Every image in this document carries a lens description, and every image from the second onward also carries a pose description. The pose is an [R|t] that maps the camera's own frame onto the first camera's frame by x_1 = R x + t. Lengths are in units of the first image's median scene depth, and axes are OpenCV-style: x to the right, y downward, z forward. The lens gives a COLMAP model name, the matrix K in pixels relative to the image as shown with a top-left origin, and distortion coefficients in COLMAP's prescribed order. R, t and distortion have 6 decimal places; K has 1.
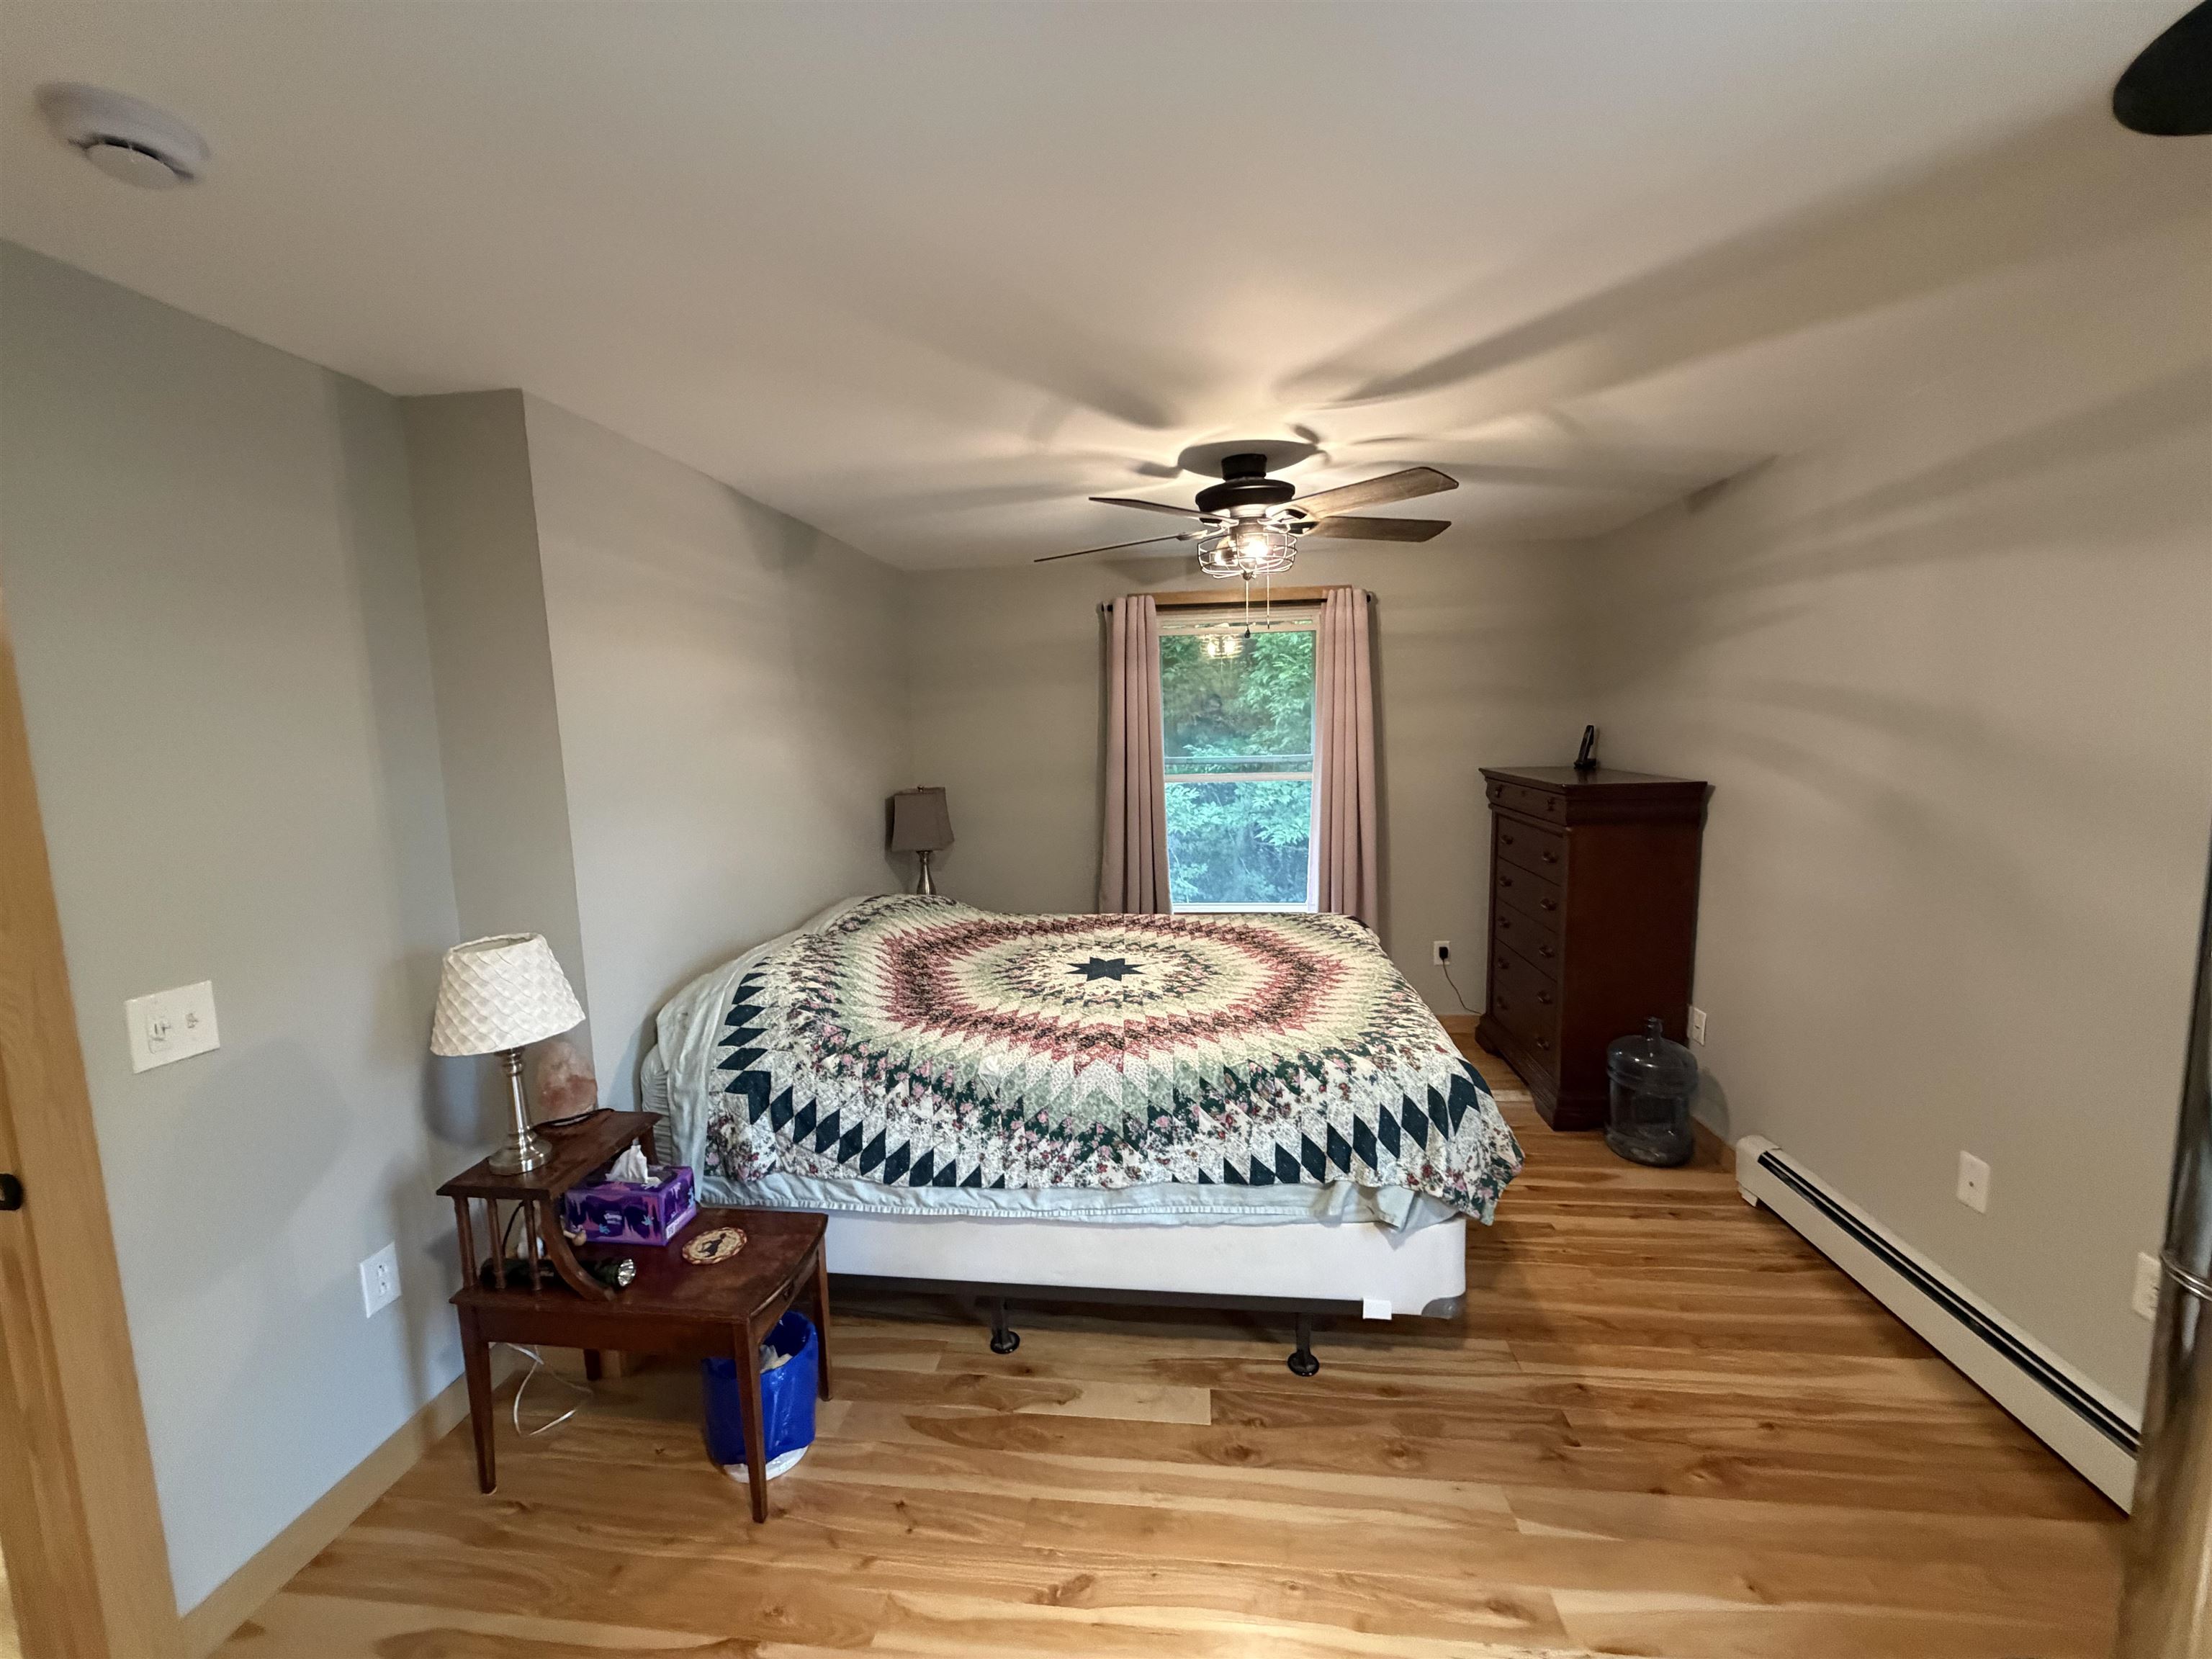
lens RADIAL K [[881.7, 0, 1102.9], [0, 881.7, 824.8], [0, 0, 1]] dist [-0.002615, 0.001025]
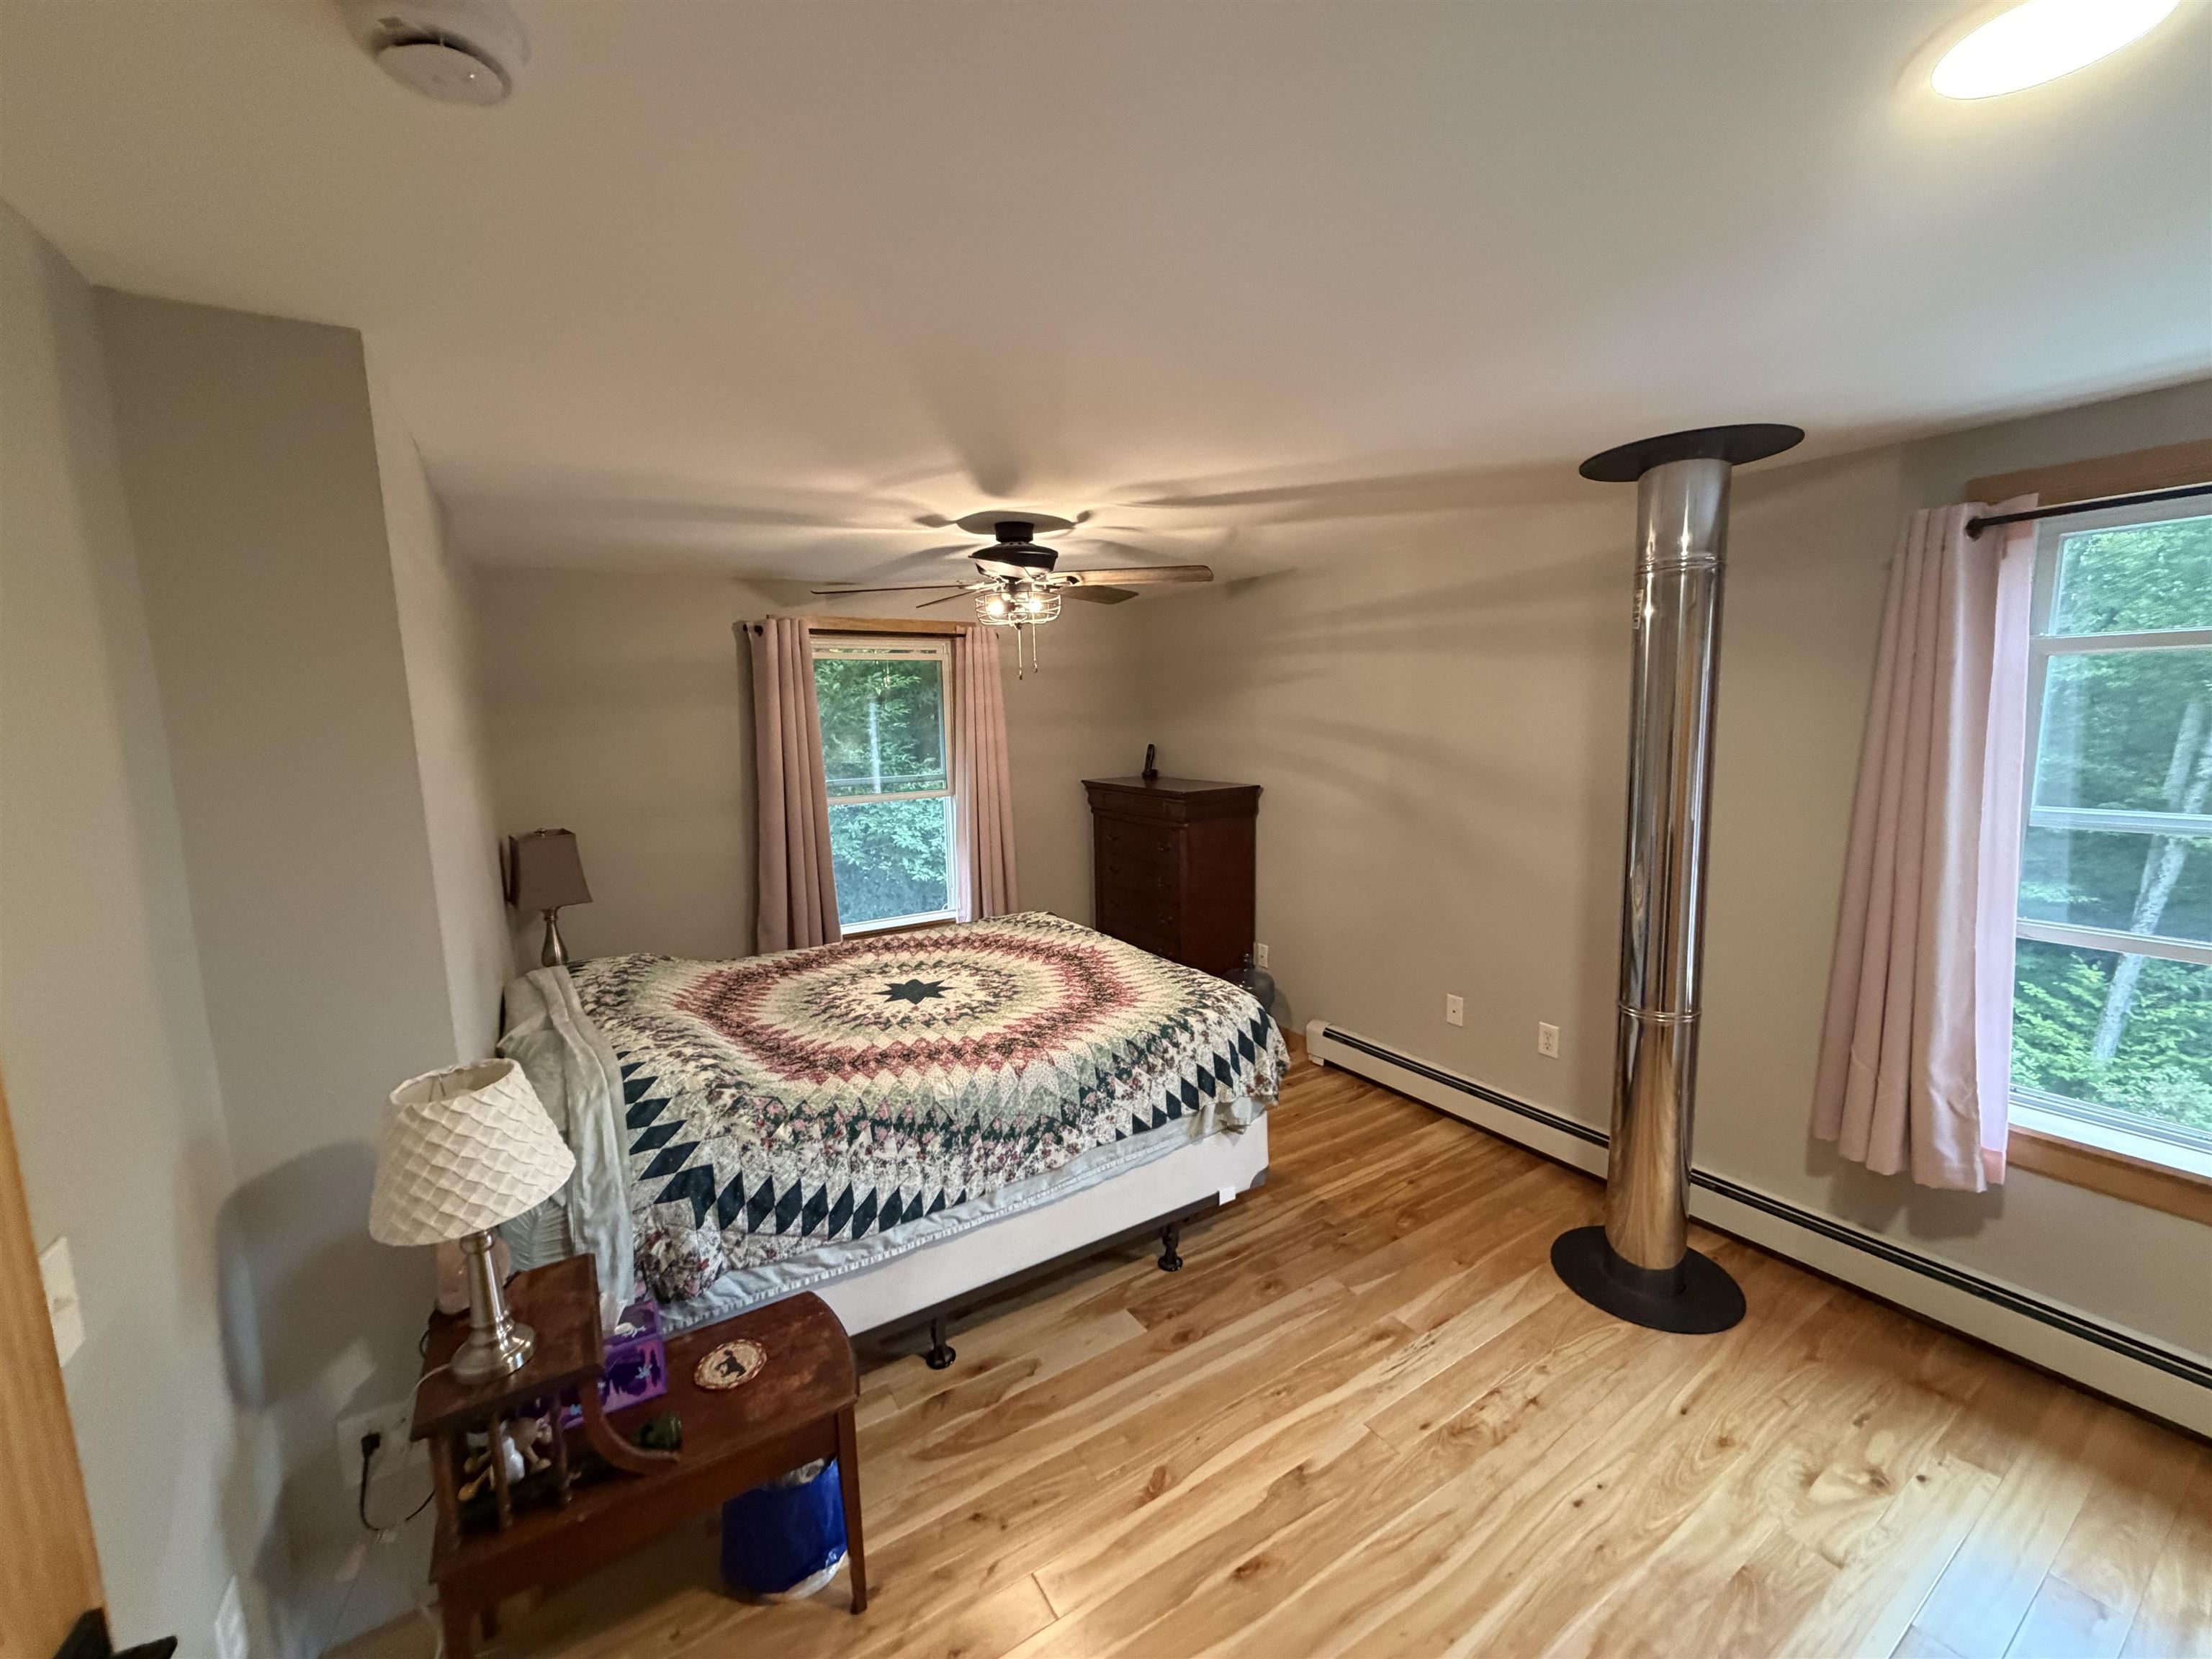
lens RADIAL K [[881.7, 0, 1097.4], [0, 881.7, 822.2], [0, 0, 1]] dist [-0.002615, 0.001025]
pose [[0.780655, -0.069743, 0.621058, -0.598768], [0.075703, 0.996989, 0.016802, -0.047492], [-0.620360, 0.033899, 0.783584, 0.053916]]
